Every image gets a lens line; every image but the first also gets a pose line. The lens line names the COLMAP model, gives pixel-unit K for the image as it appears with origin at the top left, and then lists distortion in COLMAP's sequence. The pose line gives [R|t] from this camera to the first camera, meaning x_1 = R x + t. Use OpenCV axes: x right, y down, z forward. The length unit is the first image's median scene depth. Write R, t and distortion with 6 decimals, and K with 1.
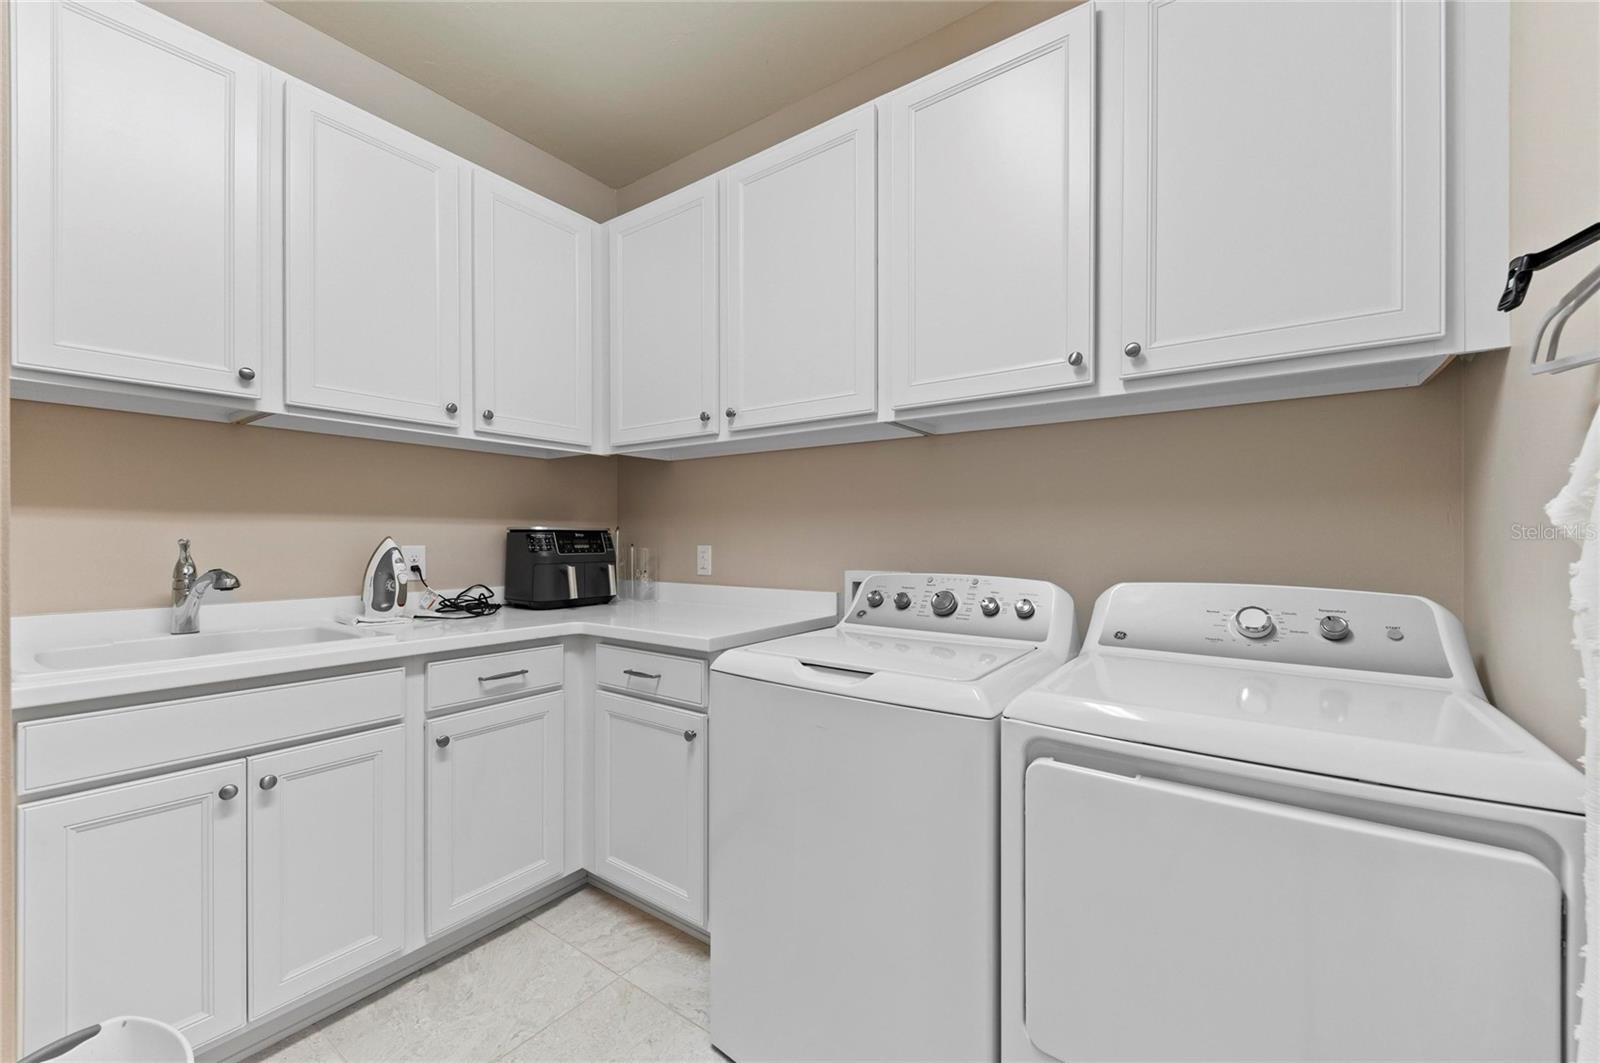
lens RADIAL K [[634.7, 0, 803.3], [0, 634.7, 534.6], [0, 0, 1]] dist [-0.003247, -0.001004]
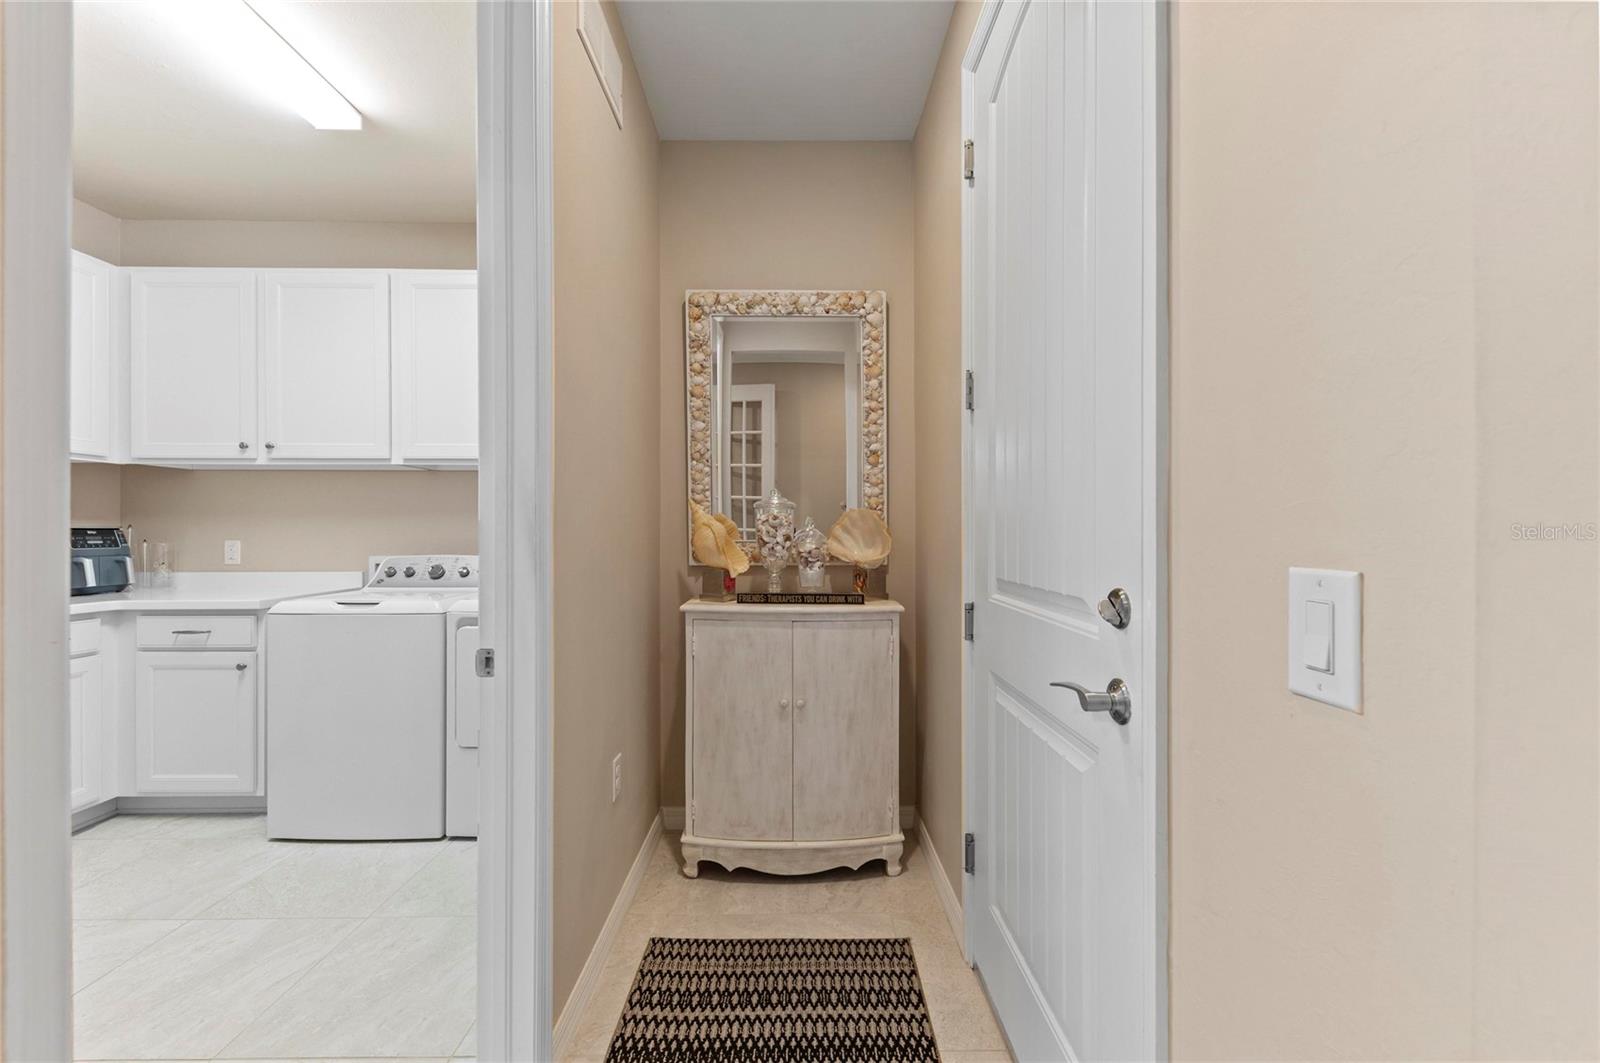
lens RADIAL K [[634.7, 0, 816.4], [0, 634.7, 531.0], [0, 0, 1]] dist [-0.003247, -0.001004]
pose [[0.786184, -0.001430, 0.617991, -0.030100], [-0.000739, 0.999994, 0.003255, -0.008389], [-0.617992, -0.003016, 0.786178, -0.900016]]
